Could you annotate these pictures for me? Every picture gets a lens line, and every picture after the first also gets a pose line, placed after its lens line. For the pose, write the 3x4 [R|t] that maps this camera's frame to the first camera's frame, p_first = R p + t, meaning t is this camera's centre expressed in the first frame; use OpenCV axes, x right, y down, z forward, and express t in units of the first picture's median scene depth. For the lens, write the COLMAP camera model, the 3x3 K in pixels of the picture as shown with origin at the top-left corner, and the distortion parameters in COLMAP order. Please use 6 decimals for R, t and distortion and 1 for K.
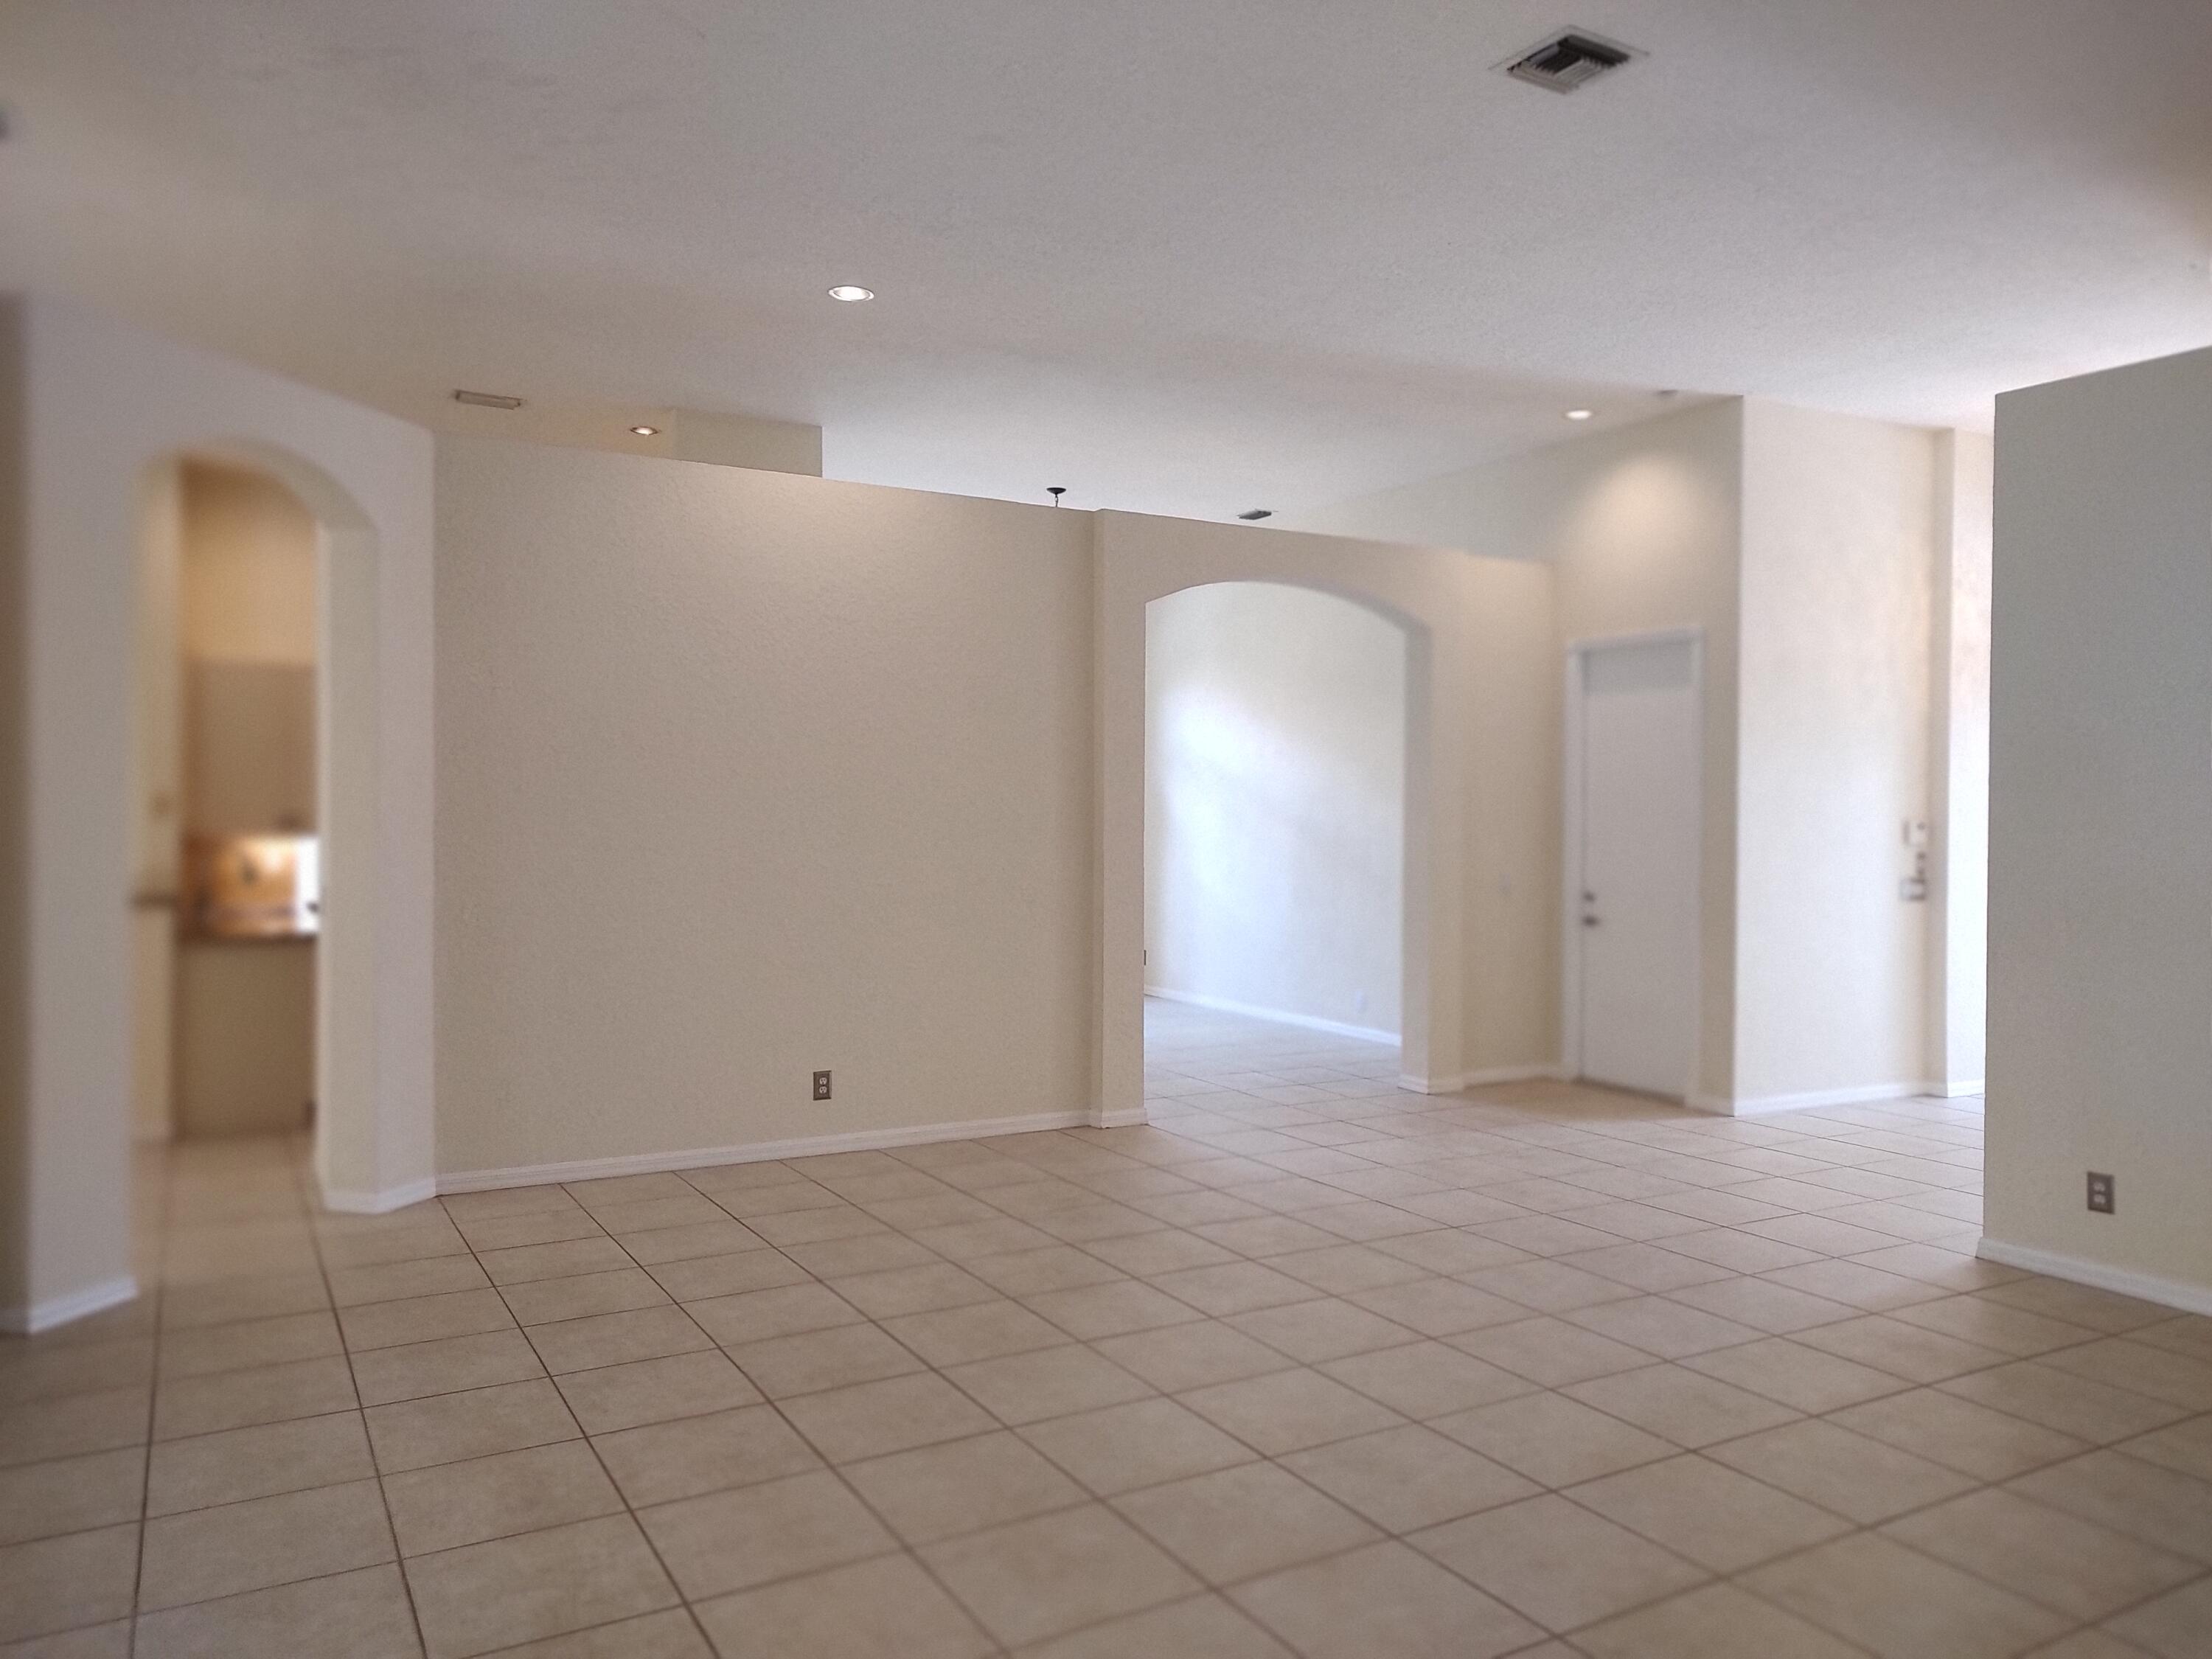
lens RADIAL K [[1578.7, 0, 1106.0], [0, 1578.7, 829.5], [0, 0, 1]] dist [0.049873, -0.050975]
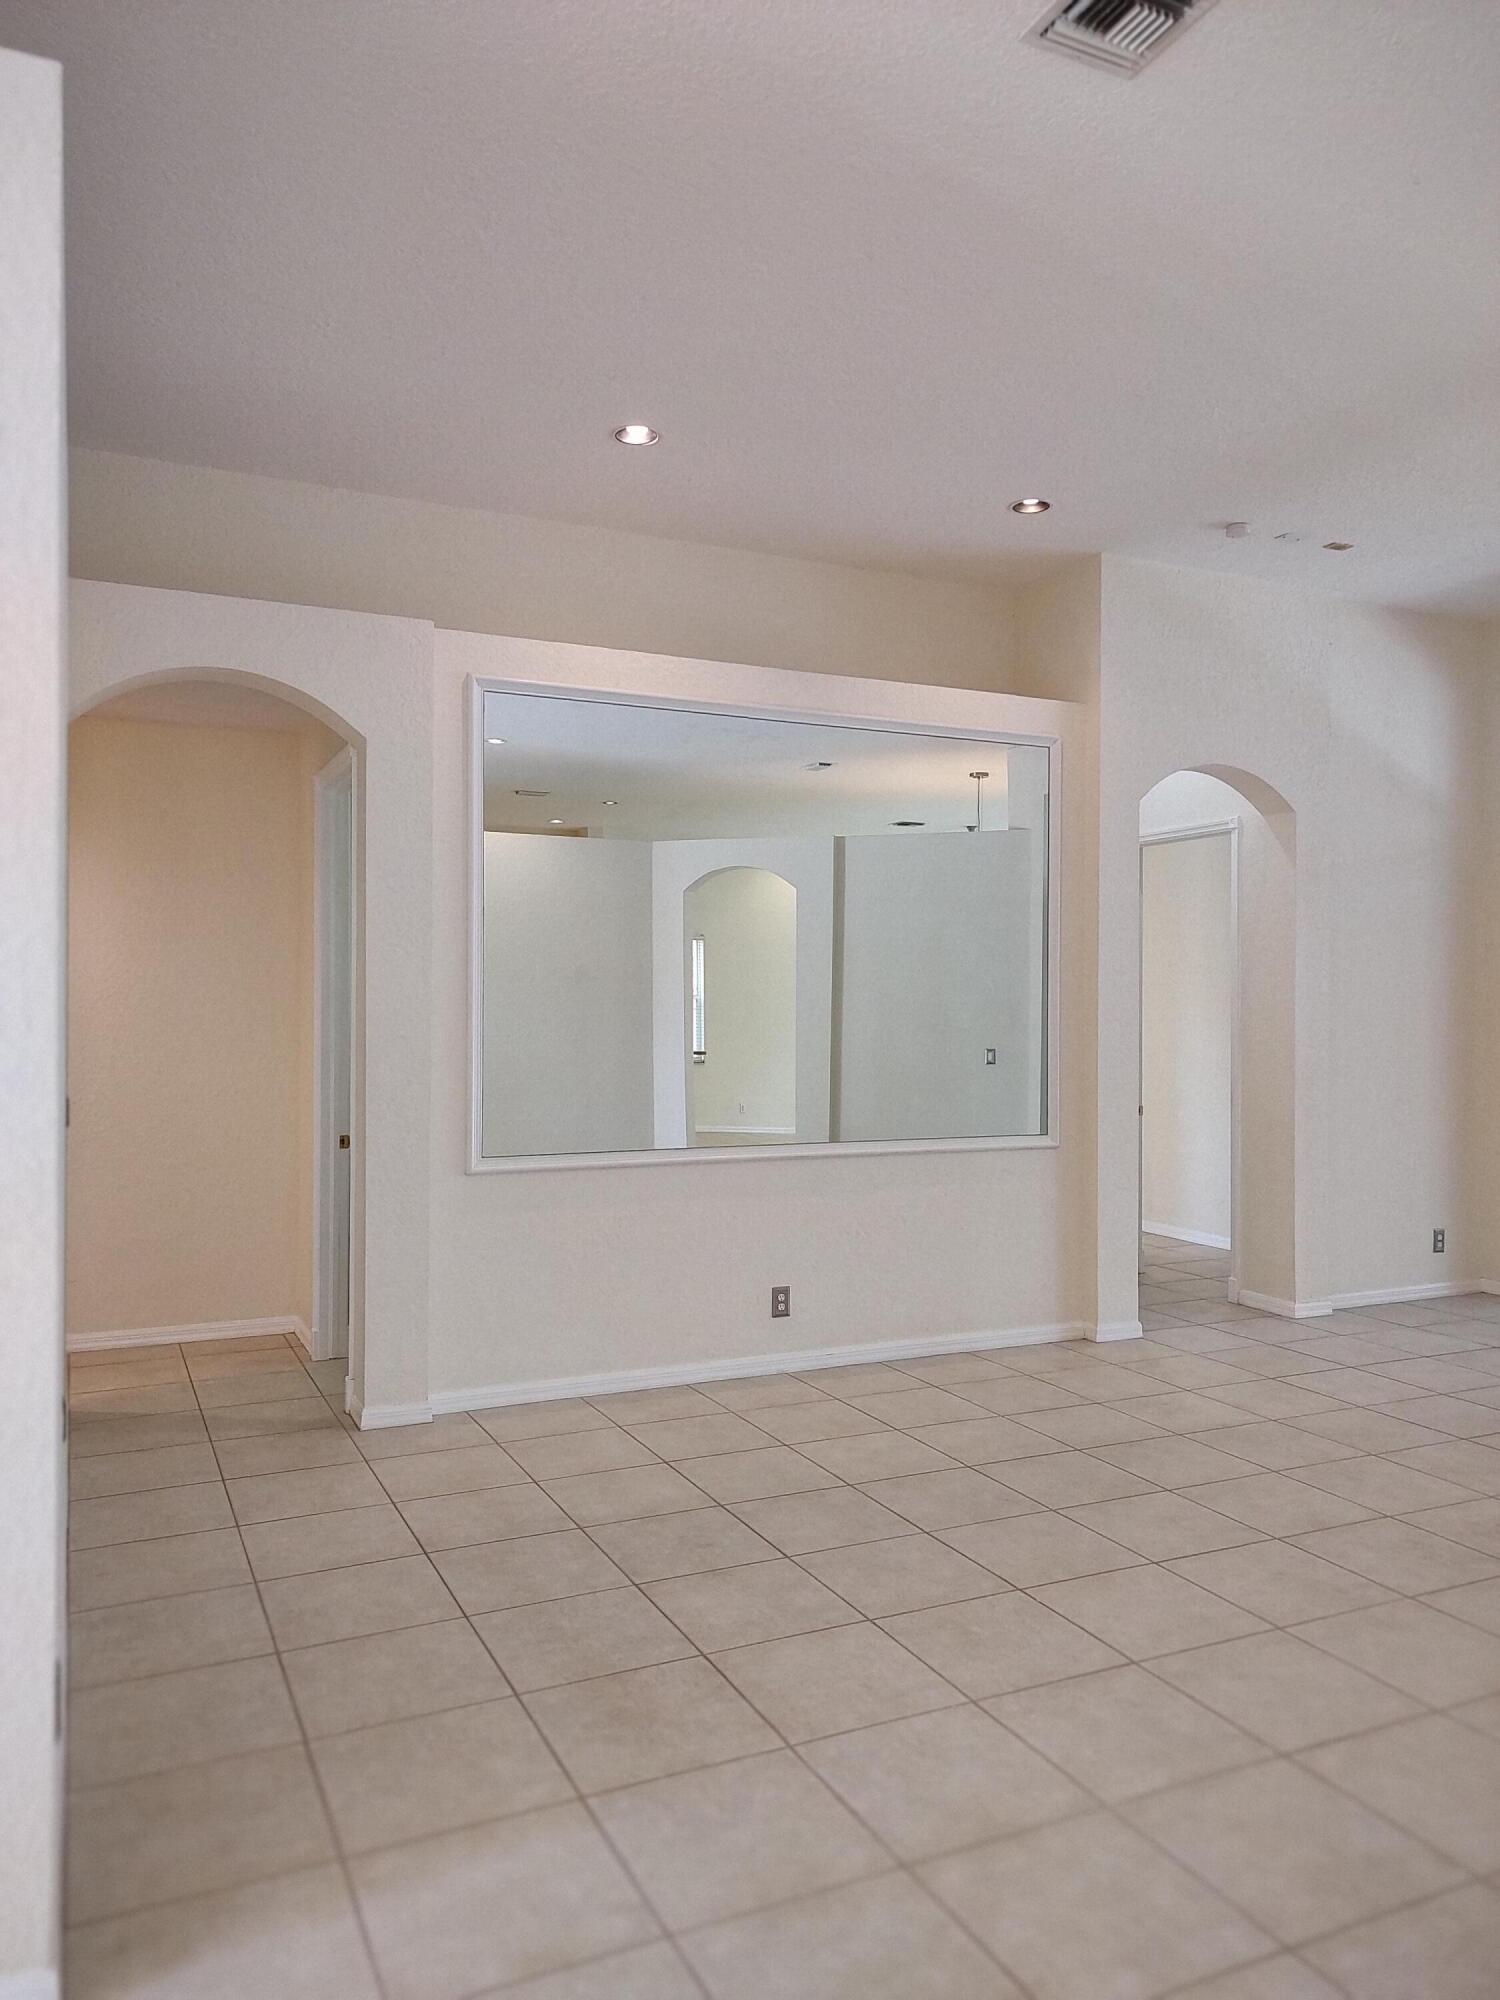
lens RADIAL K [[1427.4, 0, 750.0], [0, 1427.4, 1000.0], [0, 0, 1]] dist [0.049873, -0.050975]
pose [[-0.996823, -0.011185, 0.078858, 0.403681], [-0.010773, 0.999926, 0.005654, -0.019601], [-0.078916, 0.004786, -0.996870, 1.692345]]
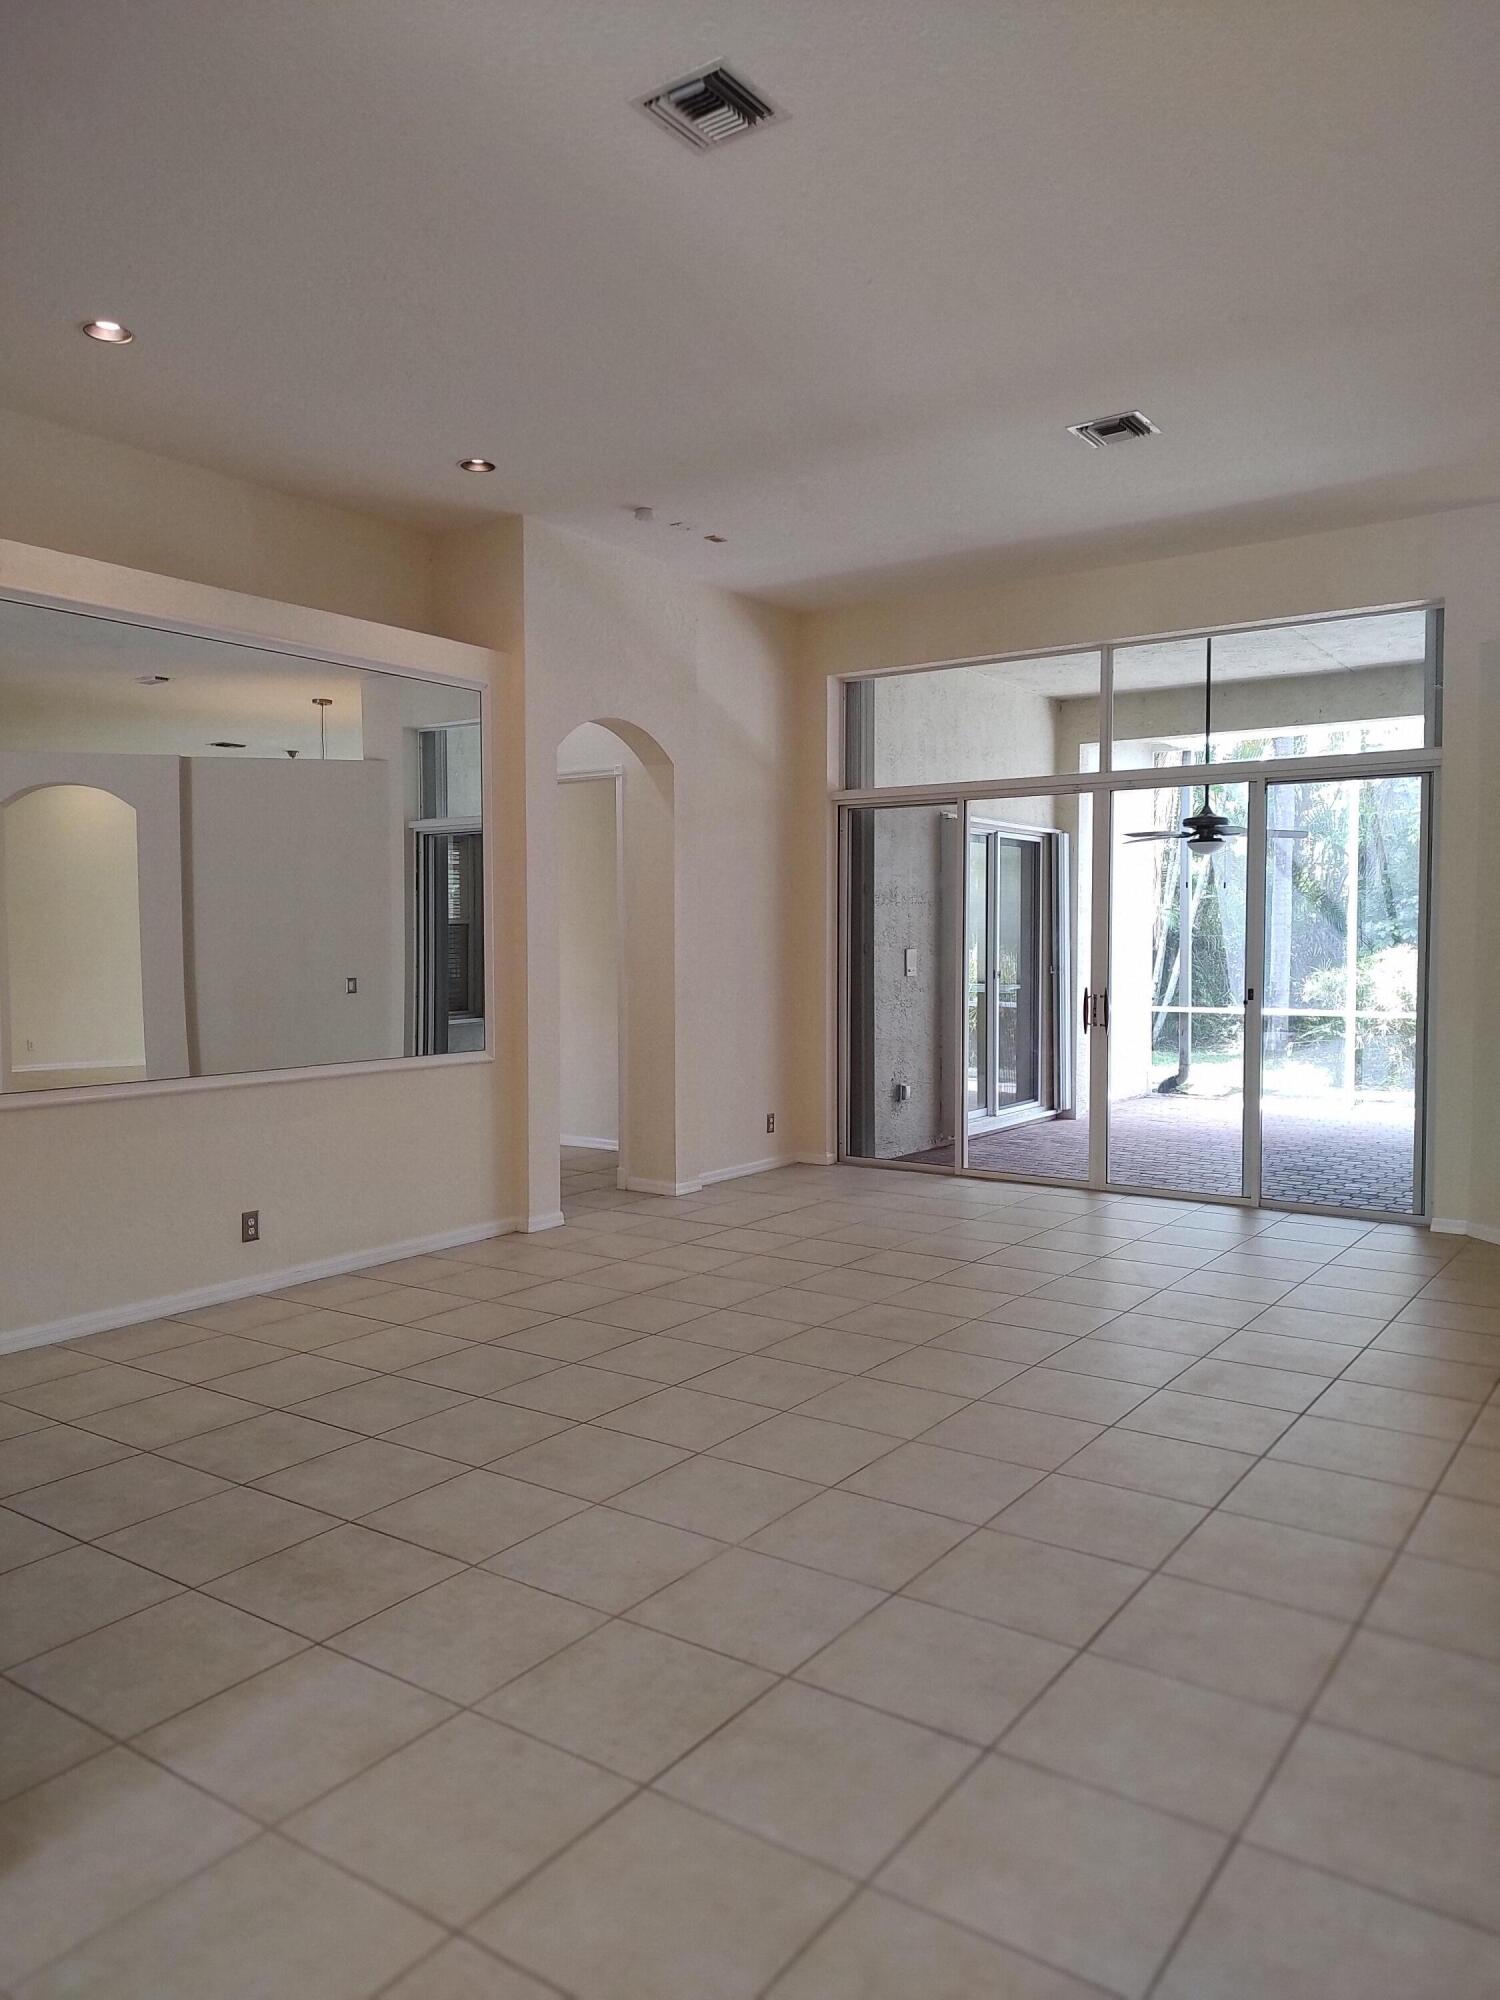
lens RADIAL K [[1427.4, 0, 750.0], [0, 1427.4, 1000.0], [0, 0, 1]] dist [0.049873, -0.050975]
pose [[-0.906393, 0.015091, -0.422166, 0.620167], [-0.006777, 0.998714, 0.050252, -0.015047], [0.422381, 0.048409, -0.905125, 1.776532]]
